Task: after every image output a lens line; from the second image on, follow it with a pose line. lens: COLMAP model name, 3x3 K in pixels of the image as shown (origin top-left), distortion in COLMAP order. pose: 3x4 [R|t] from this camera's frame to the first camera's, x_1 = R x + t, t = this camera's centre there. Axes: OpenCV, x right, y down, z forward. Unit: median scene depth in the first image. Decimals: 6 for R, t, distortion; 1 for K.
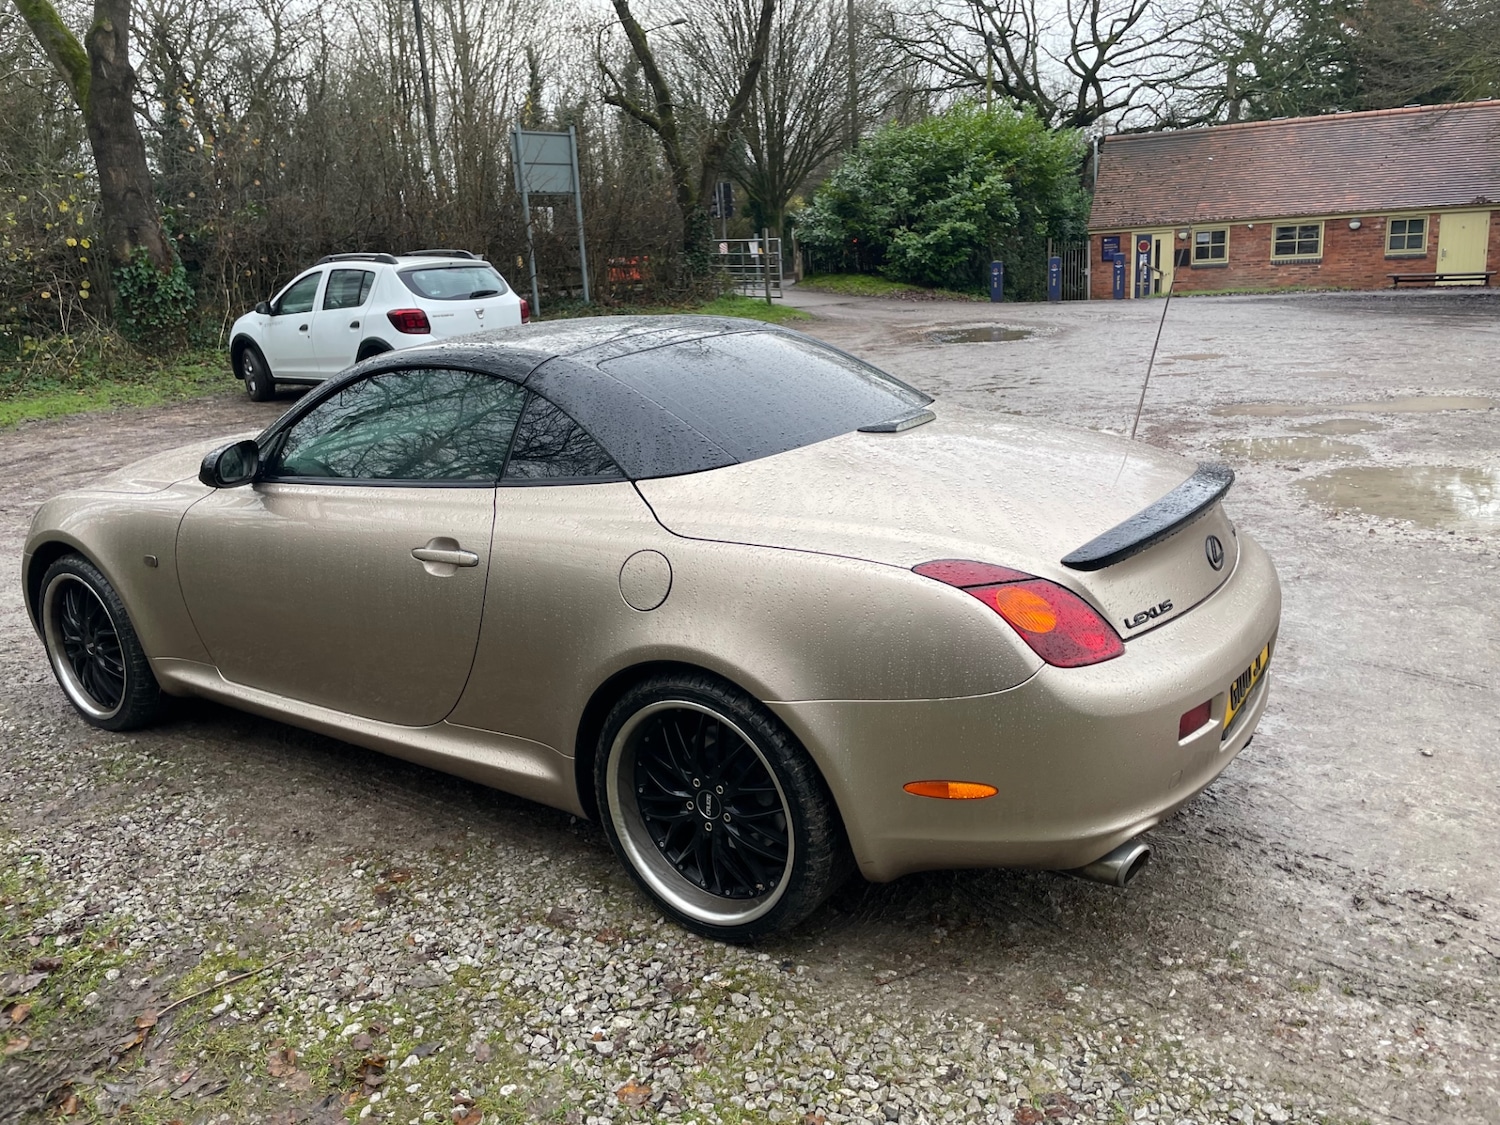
lens RADIAL K [[1126.0, 0, 750.0], [0, 1126.0, 562.5], [0, 0, 1]] dist [0.075790, -0.108627]
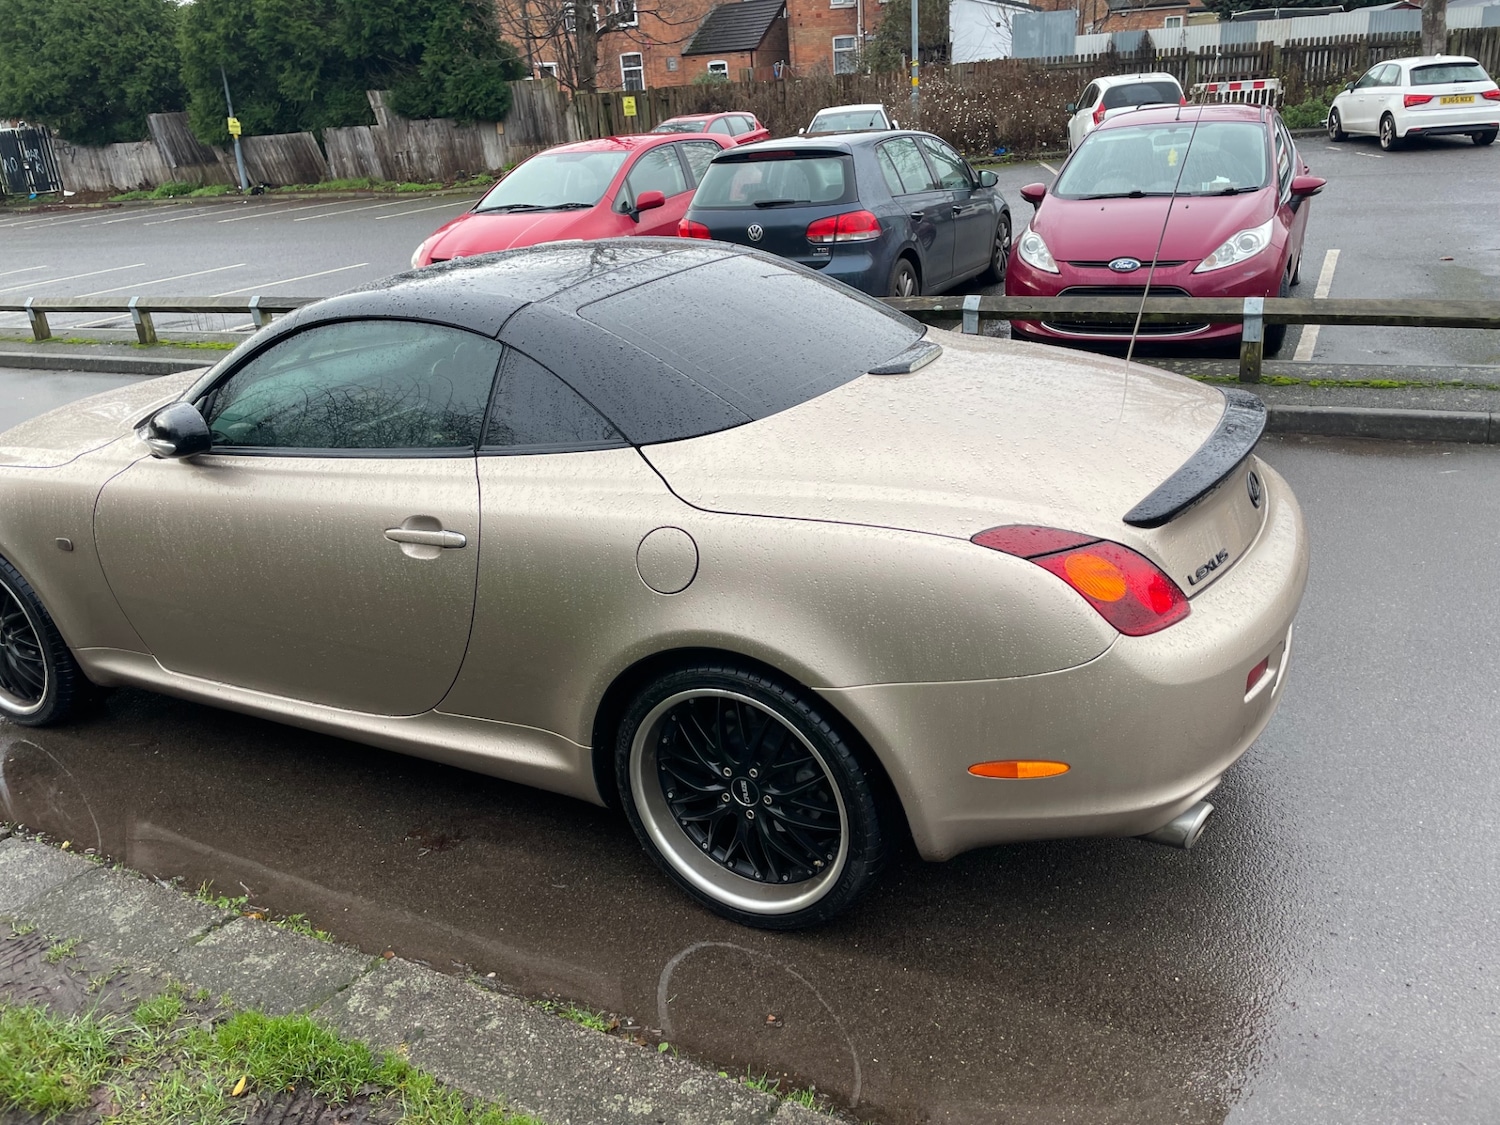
lens RADIAL K [[1120.4, 0, 750.0], [0, 1120.4, 562.5], [0, 0, 1]] dist [0.072207, -0.101359]
pose [[0.993489, -0.064389, 0.093983, -0.113028], [0.054535, 0.993092, 0.103891, -0.073984], [-0.100023, -0.098089, 0.990138, 0.096251]]
